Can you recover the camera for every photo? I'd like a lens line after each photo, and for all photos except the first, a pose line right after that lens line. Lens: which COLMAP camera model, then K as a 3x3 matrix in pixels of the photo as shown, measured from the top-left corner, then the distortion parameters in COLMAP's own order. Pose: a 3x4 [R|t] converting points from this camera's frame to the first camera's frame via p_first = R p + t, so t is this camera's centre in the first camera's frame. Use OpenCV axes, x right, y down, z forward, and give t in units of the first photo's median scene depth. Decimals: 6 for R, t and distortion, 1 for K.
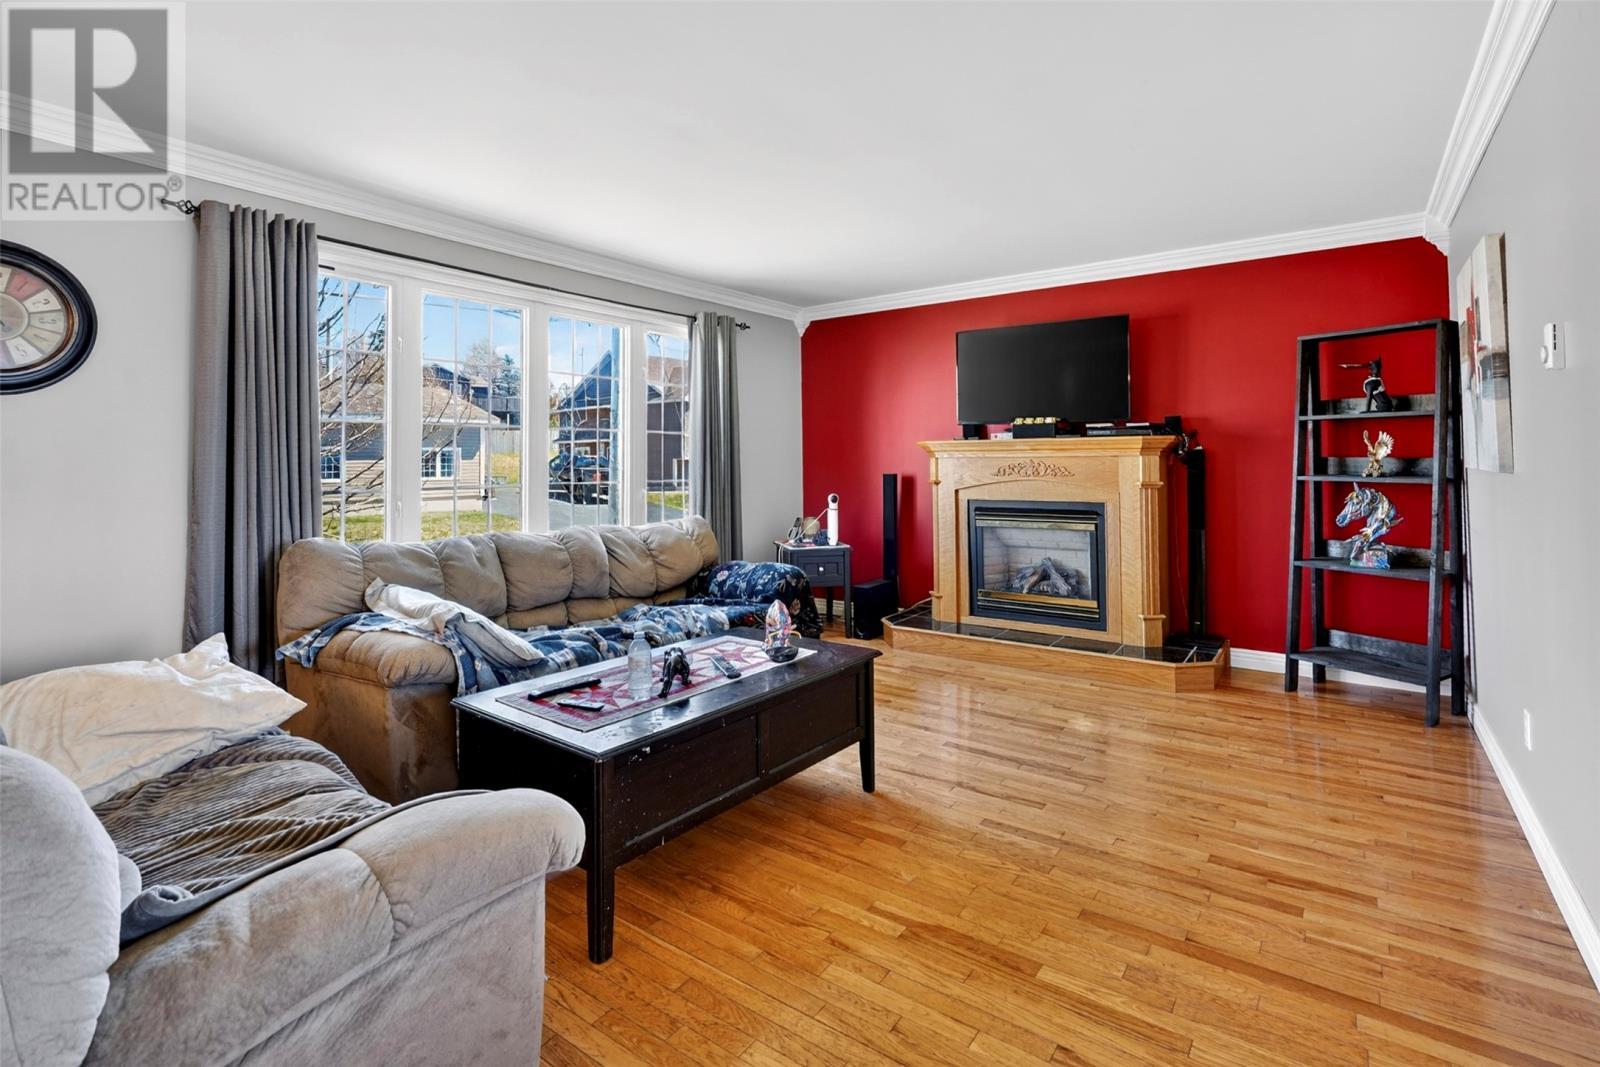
lens RADIAL K [[742.2, 0, 819.9], [0, 742.2, 455.9], [0, 0, 1]] dist [-0.003835, -0.000443]
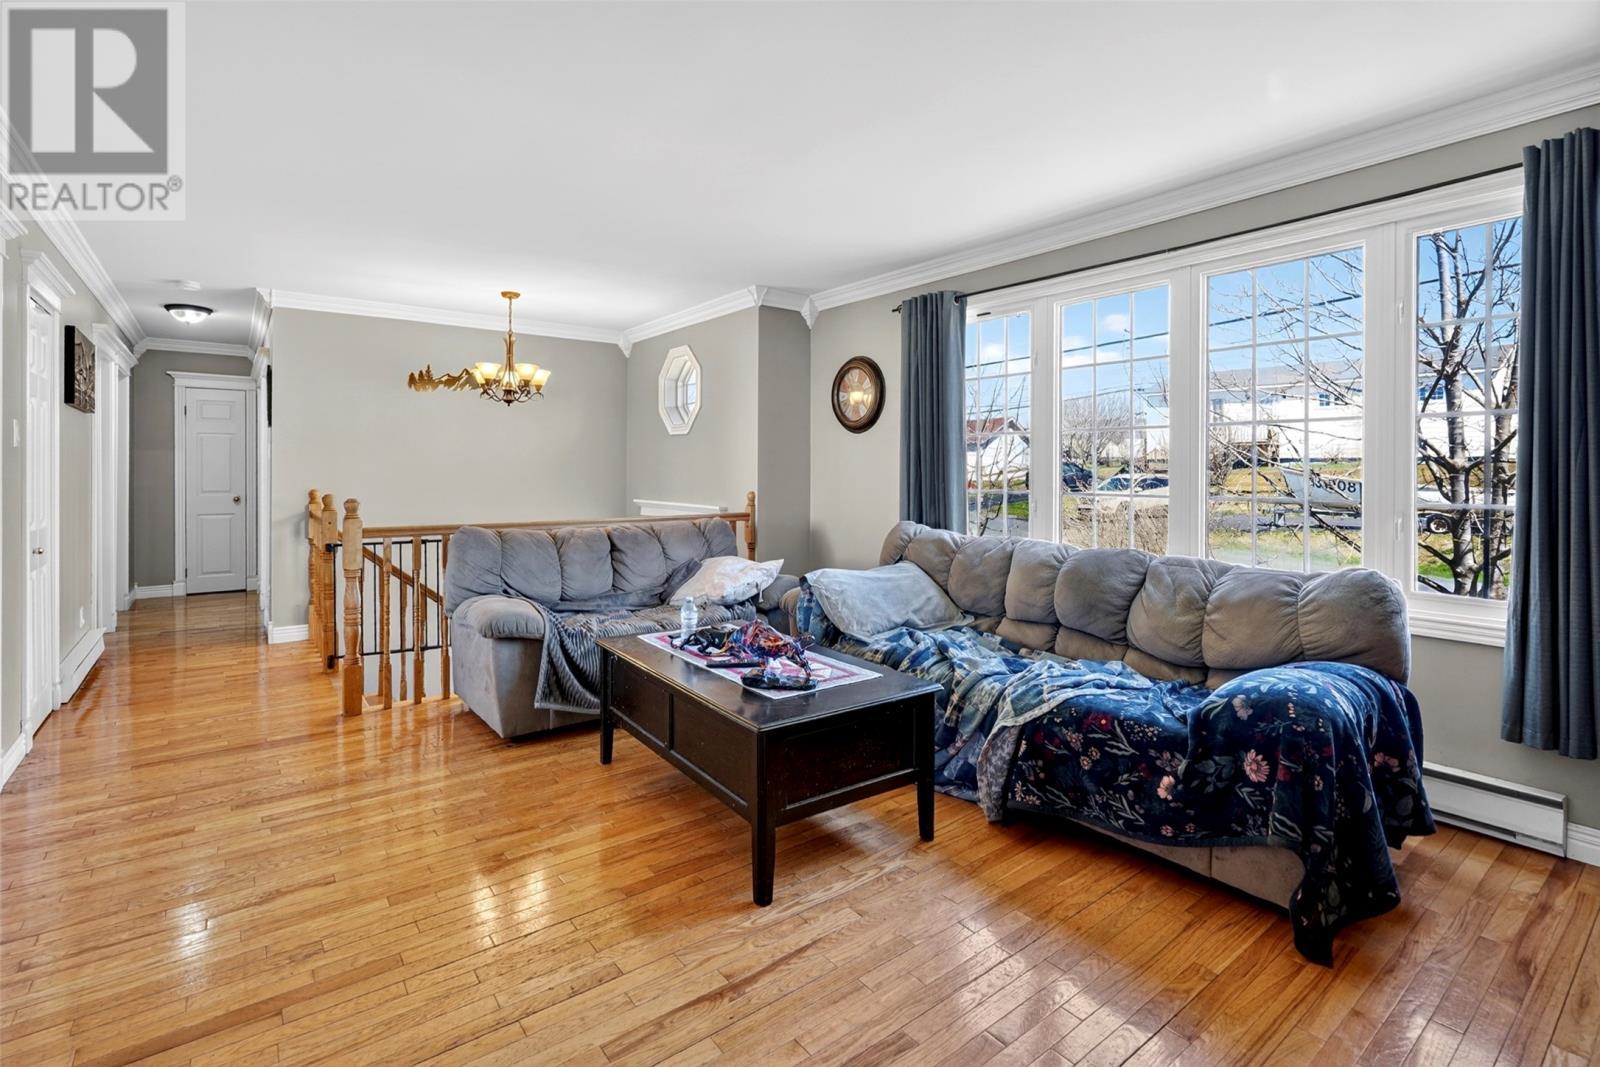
lens RADIAL K [[742.2, 0, 801.1], [0, 742.2, 464.7], [0, 0, 1]] dist [-0.003835, -0.000443]
pose [[-0.291493, 0.010153, -0.956519, 0.547924], [0.007435, 0.999938, 0.008348, -0.008244], [0.956544, -0.004678, -0.291550, 0.879867]]
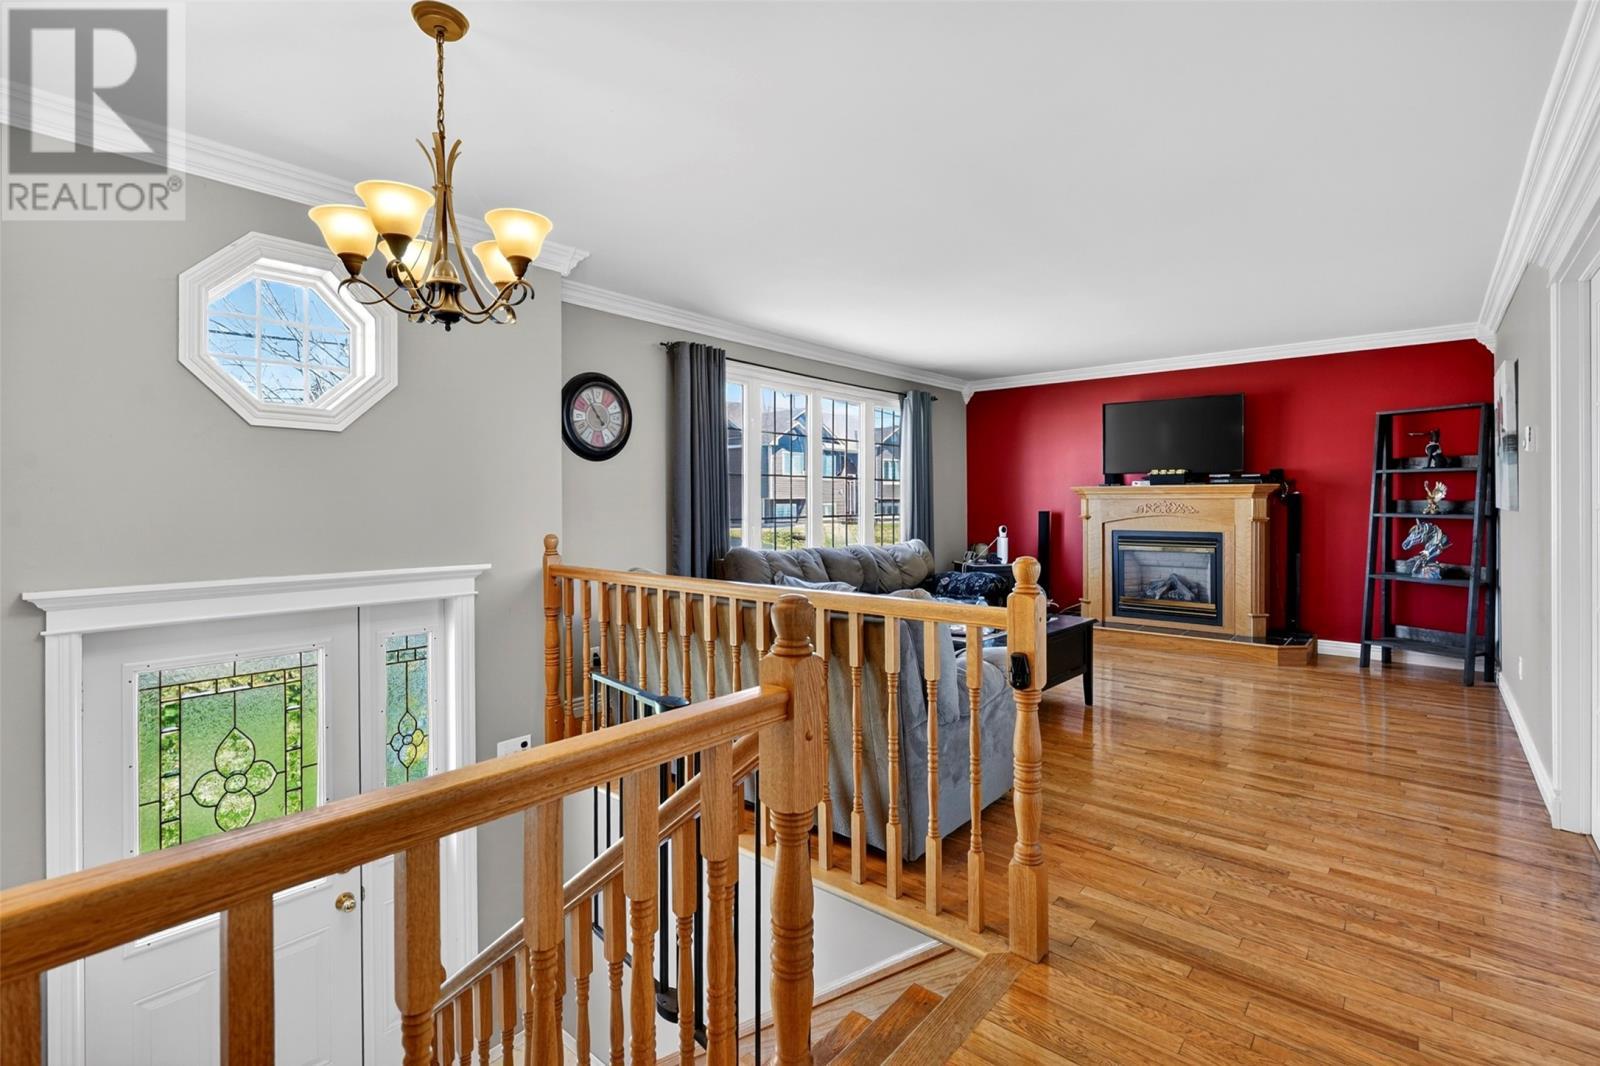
lens RADIAL K [[742.2, 0, 798.9], [0, 742.2, 518.6], [0, 0, 1]] dist [-0.003835, -0.000443]
pose [[0.996461, 0.006706, -0.083794, -0.306919], [-0.004059, 0.999489, 0.031711, -0.002866], [0.083964, -0.031258, 0.995978, -0.464739]]
